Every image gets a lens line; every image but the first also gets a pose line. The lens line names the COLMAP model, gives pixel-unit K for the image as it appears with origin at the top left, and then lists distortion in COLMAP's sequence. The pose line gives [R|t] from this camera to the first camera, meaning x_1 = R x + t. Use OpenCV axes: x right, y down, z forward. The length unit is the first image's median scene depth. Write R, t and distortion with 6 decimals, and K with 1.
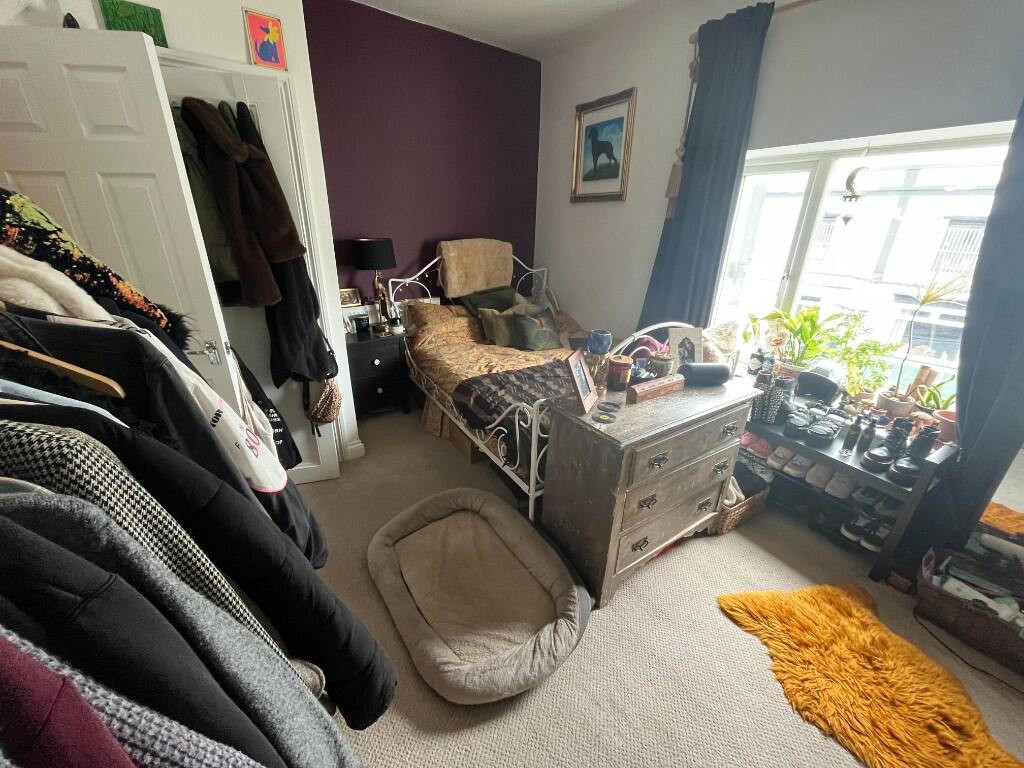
lens RADIAL K [[415.1, 0, 516.6], [0, 415.1, 385.8], [0, 0, 1]] dist [-0.004767, -0.000291]
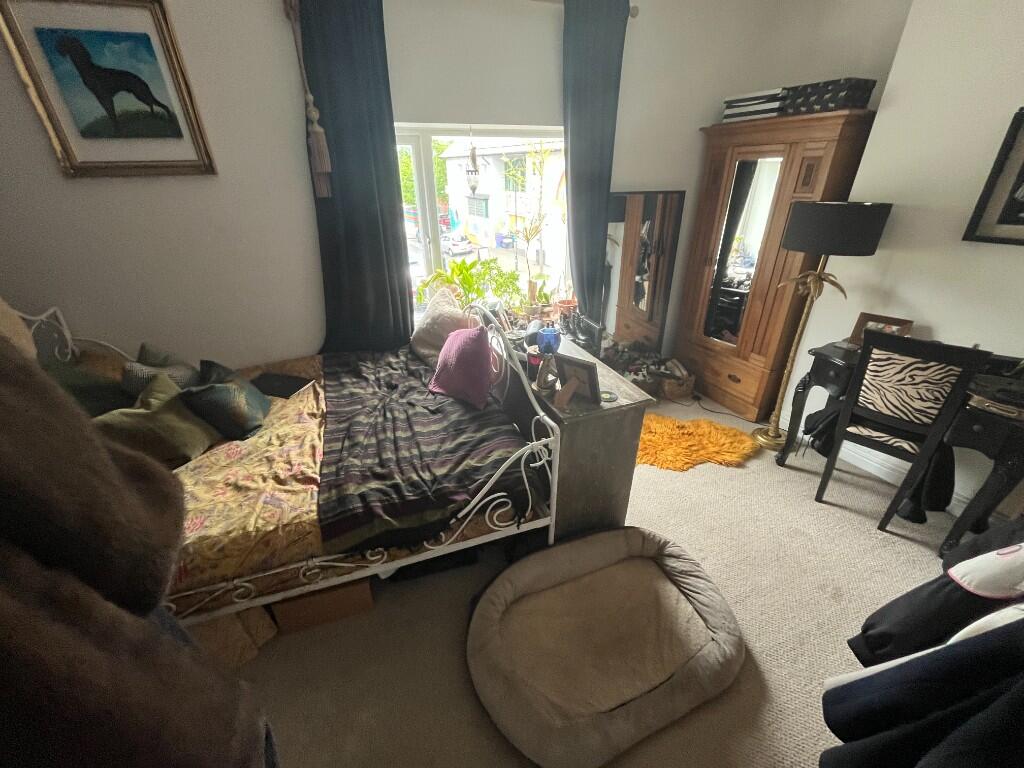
lens RADIAL K [[415.1, 0, 515.9], [0, 415.1, 382.1], [0, 0, 1]] dist [-0.004767, -0.000291]
pose [[0.228408, -0.477270, 0.848553, -0.365218], [0.384952, 0.844839, 0.371562, -0.221206], [-0.894227, 0.241785, 0.376694, 0.391165]]
